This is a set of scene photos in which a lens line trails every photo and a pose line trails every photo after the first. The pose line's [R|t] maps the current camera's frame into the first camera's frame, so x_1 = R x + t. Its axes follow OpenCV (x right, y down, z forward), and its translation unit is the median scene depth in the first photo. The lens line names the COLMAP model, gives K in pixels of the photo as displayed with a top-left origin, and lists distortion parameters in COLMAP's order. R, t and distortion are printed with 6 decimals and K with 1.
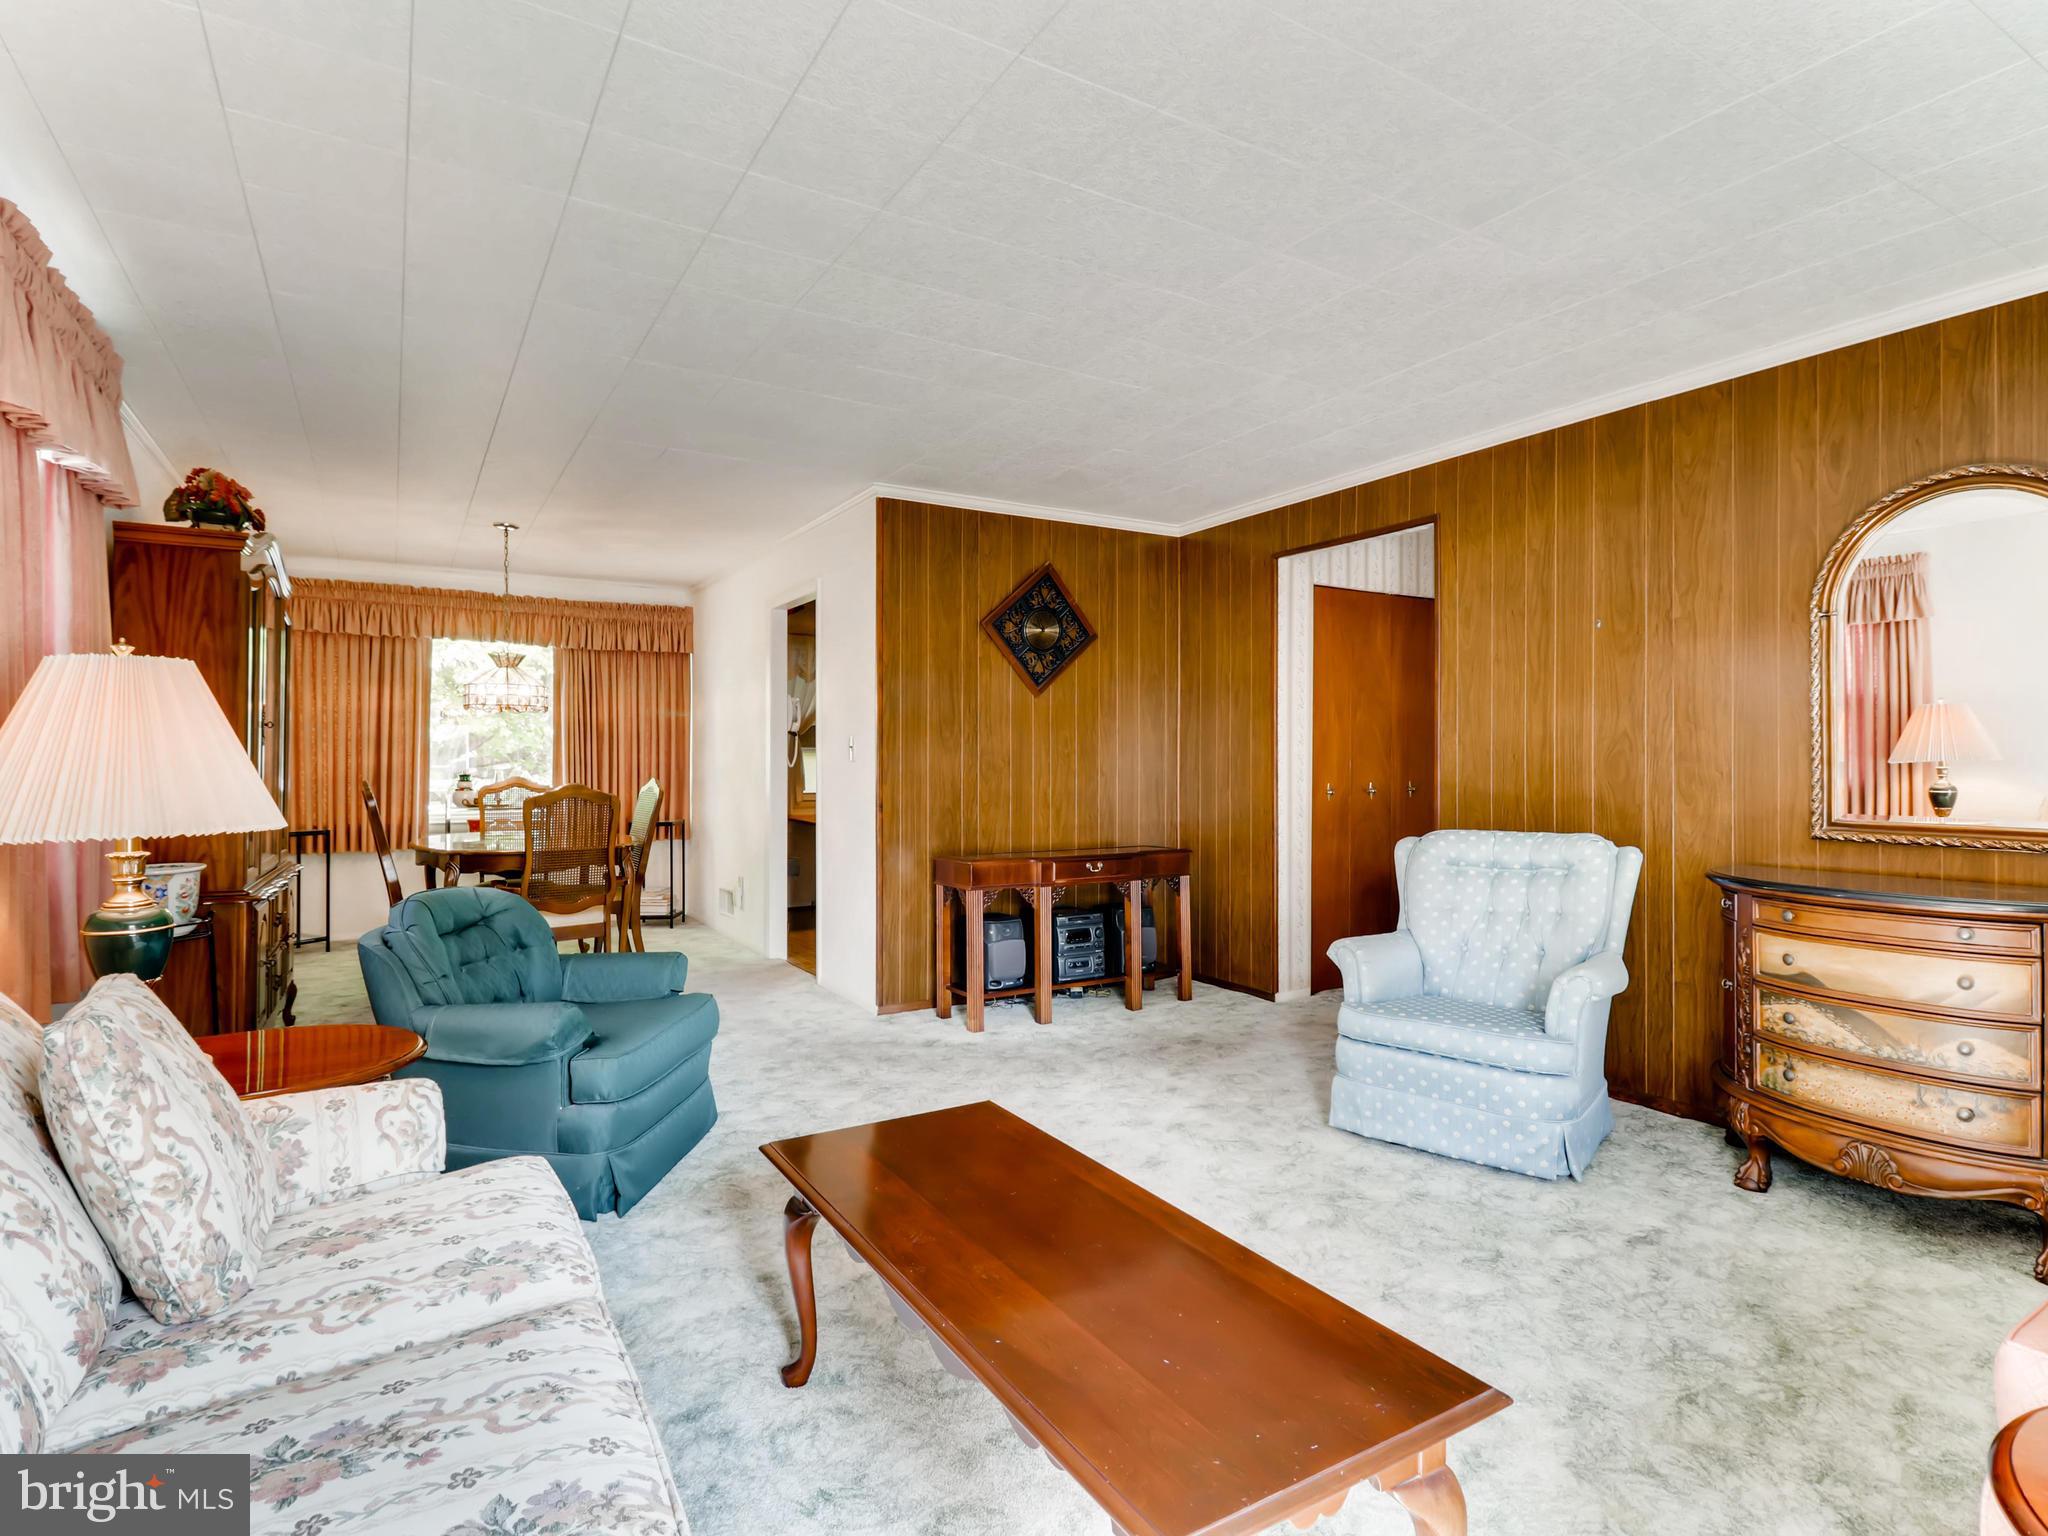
lens RADIAL K [[1051.9, 0, 1022.9], [0, 1051.9, 751.3], [0, 0, 1]] dist [0.021036, -0.008165]
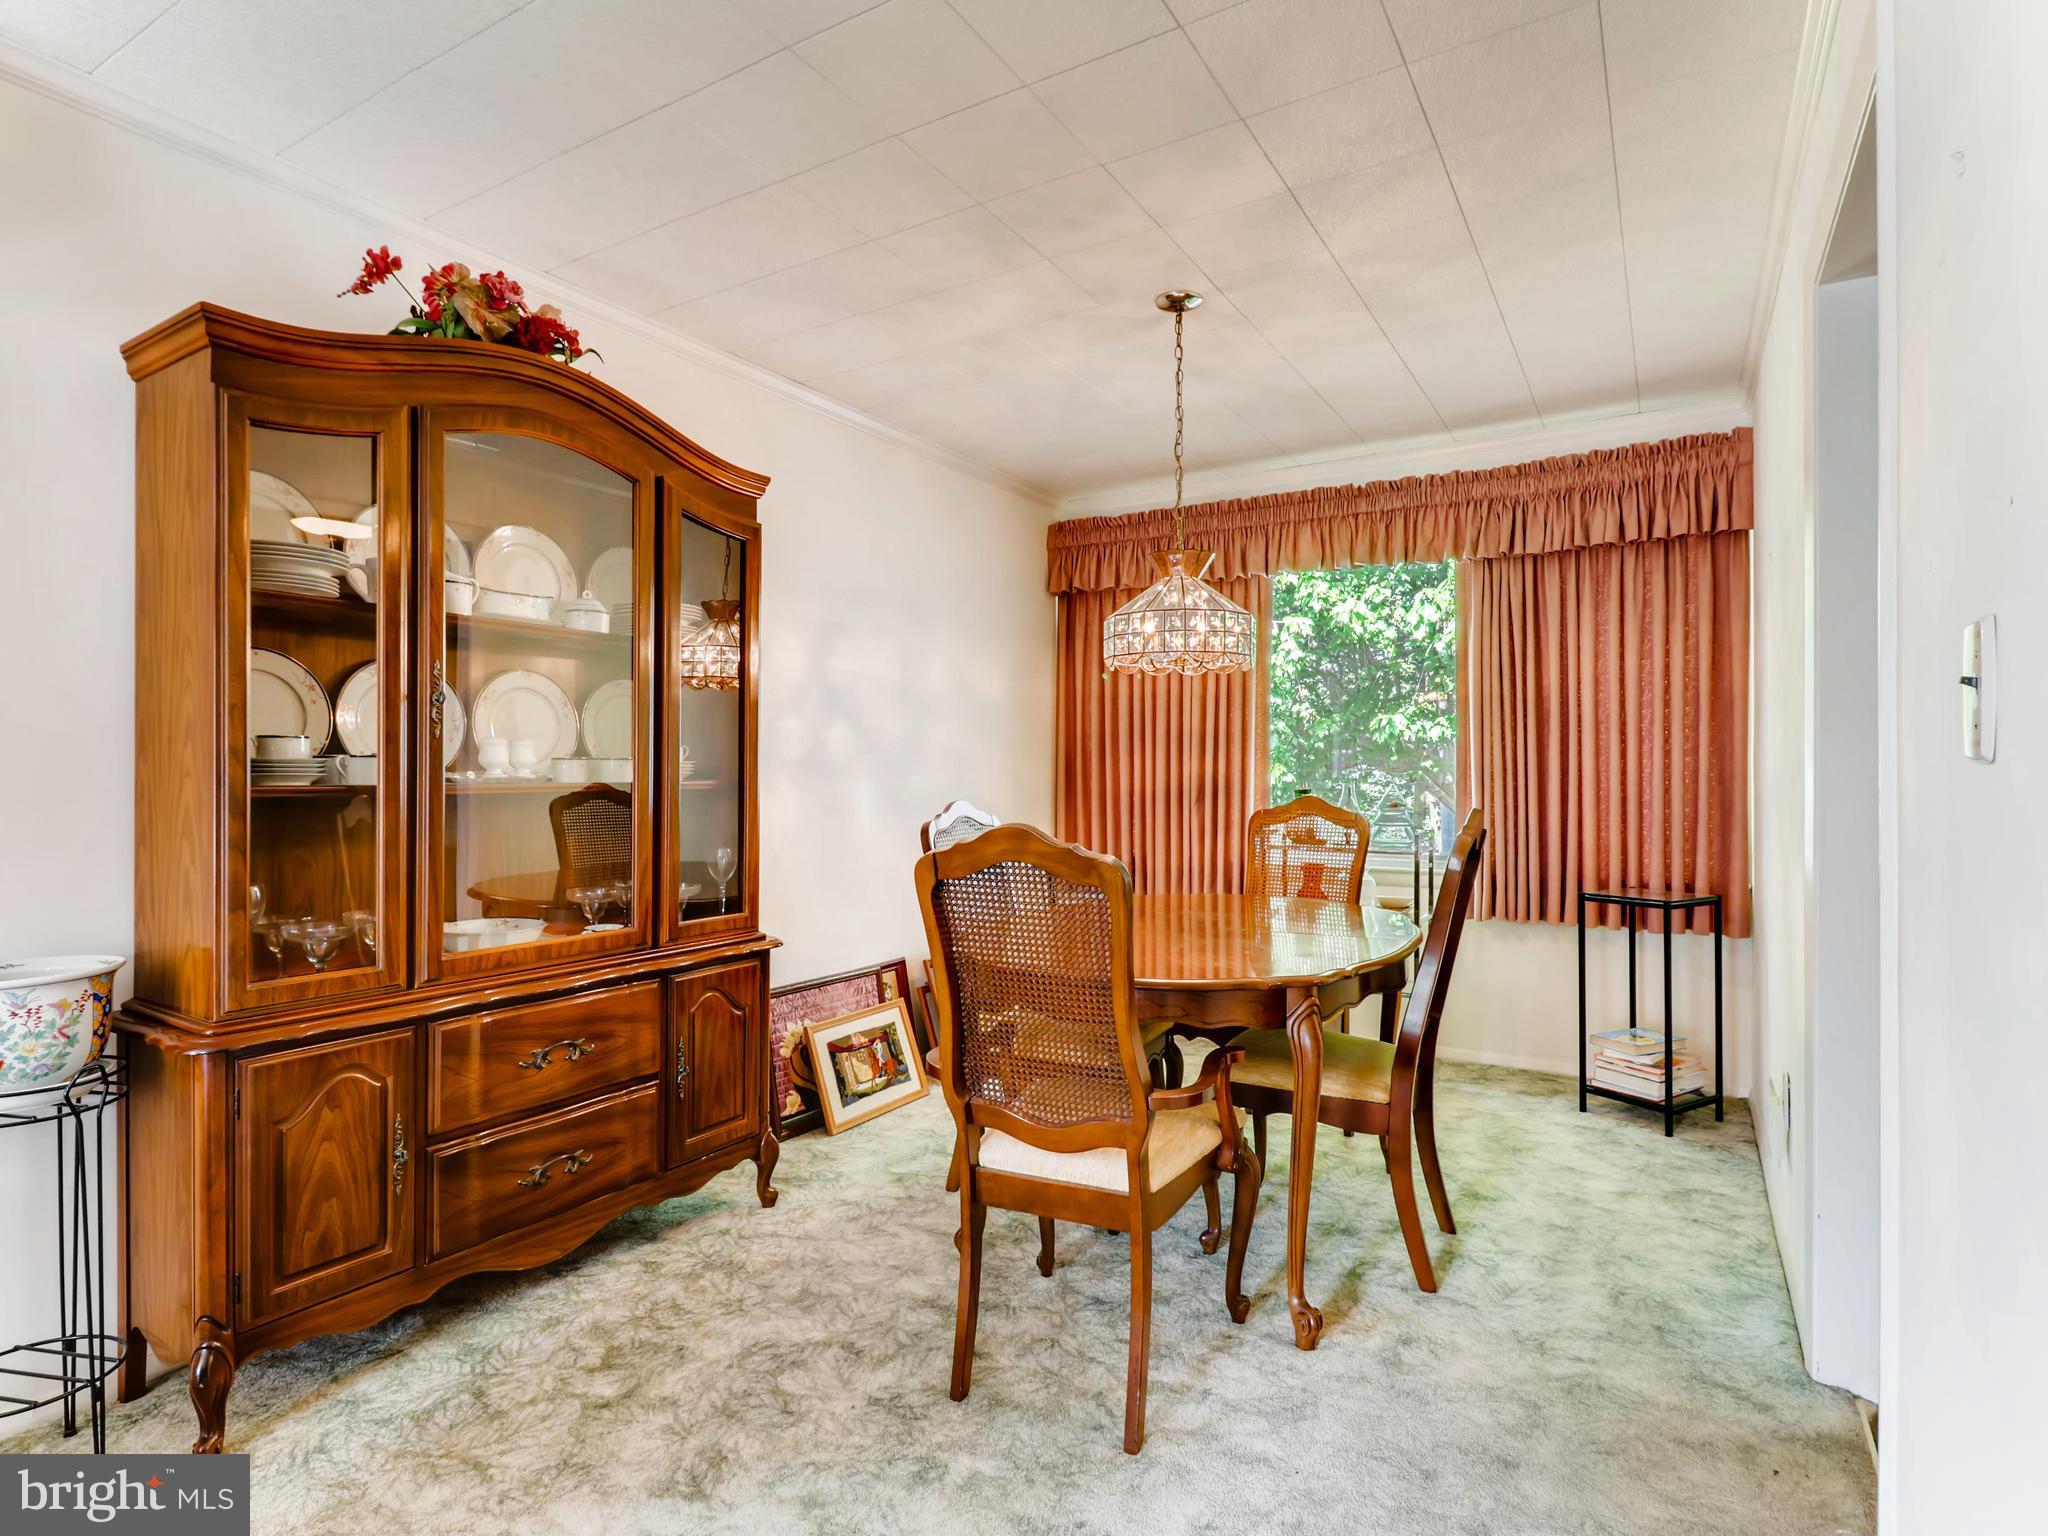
lens RADIAL K [[1051.9, 0, 1034.5], [0, 1051.9, 784.1], [0, 0, 1]] dist [0.021036, -0.008165]
pose [[0.475302, 0.011015, -0.879754, -0.089753], [0.008714, 0.999814, 0.017226, 0.008561], [0.879779, -0.015853, 0.475118, 0.777406]]
